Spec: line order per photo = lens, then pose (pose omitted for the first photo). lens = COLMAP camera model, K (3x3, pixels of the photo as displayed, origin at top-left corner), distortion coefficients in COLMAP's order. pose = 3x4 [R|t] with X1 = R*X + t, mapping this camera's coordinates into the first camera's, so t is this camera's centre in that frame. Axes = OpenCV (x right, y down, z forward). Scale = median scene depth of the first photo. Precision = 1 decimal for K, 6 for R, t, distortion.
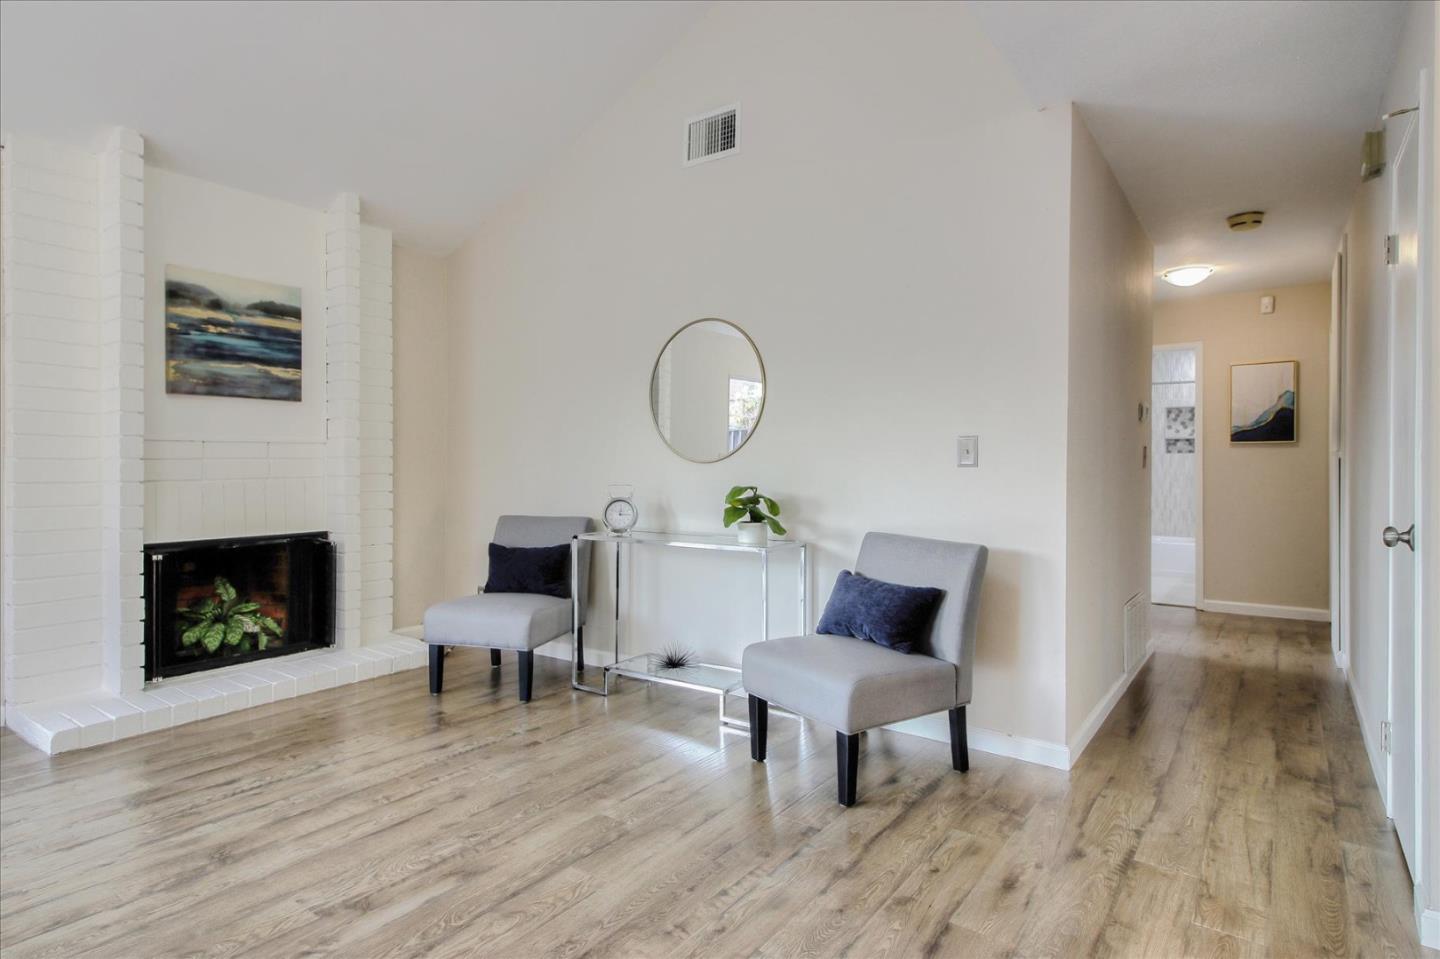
lens RADIAL K [[786.9, 0, 700.5], [0, 786.9, 465.1], [0, 0, 1]] dist [0.033342, -0.001068]
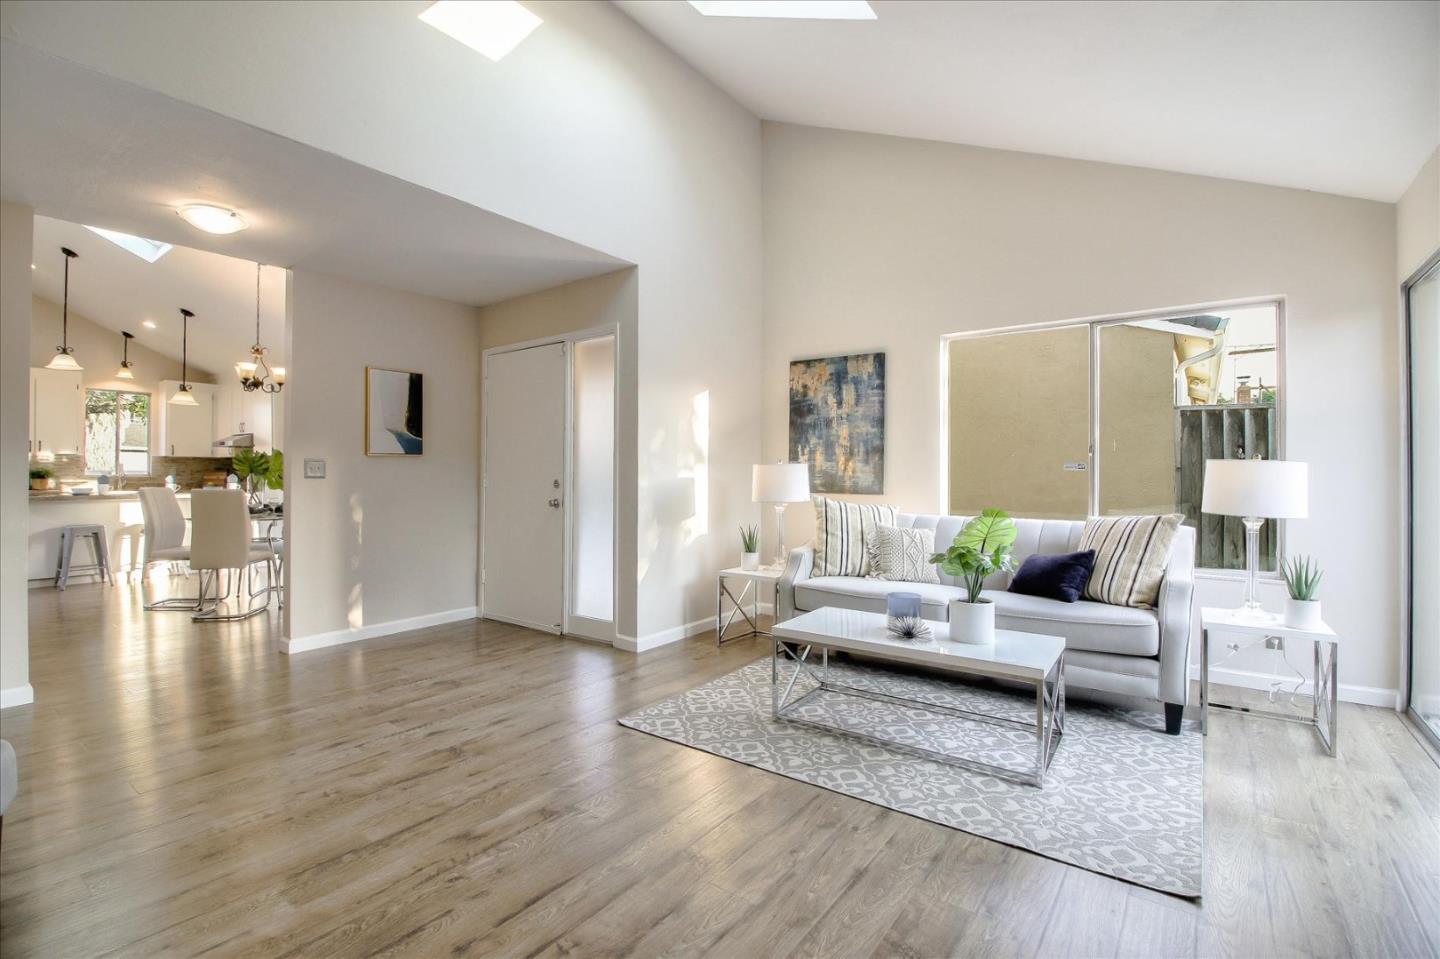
lens RADIAL K [[661.3, 0, 709.2], [0, 661.3, 470.3], [0, 0, 1]] dist [-0.009319, -0.009428]
pose [[-0.999985, -0.005448, -0.000313, -0.369727], [-0.005447, 0.999980, -0.003130, -0.008259], [0.000330, -0.003128, -0.999995, 1.123114]]
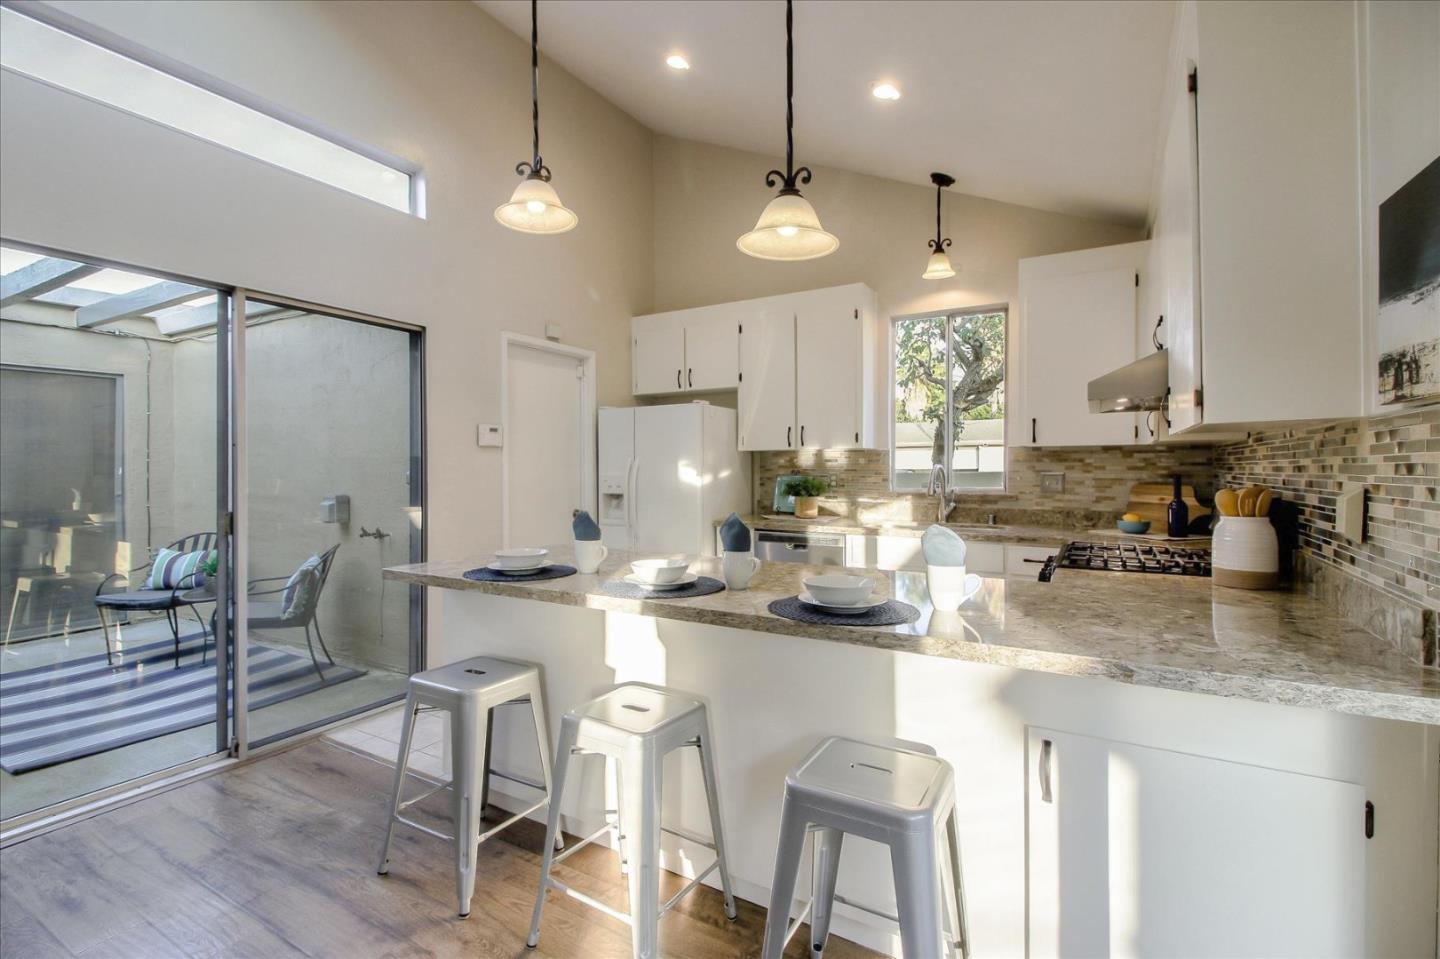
lens RADIAL K [[663.4, 0, 694.5], [0, 663.4, 473.2], [0, 0, 1]] dist [0.000931, -0.000937]
pose [[-0.086306, -0.013563, 0.996176, 0.683095], [0.007627, 0.999869, 0.014274, -0.035044], [-0.996239, 0.008830, -0.086192, -0.717071]]
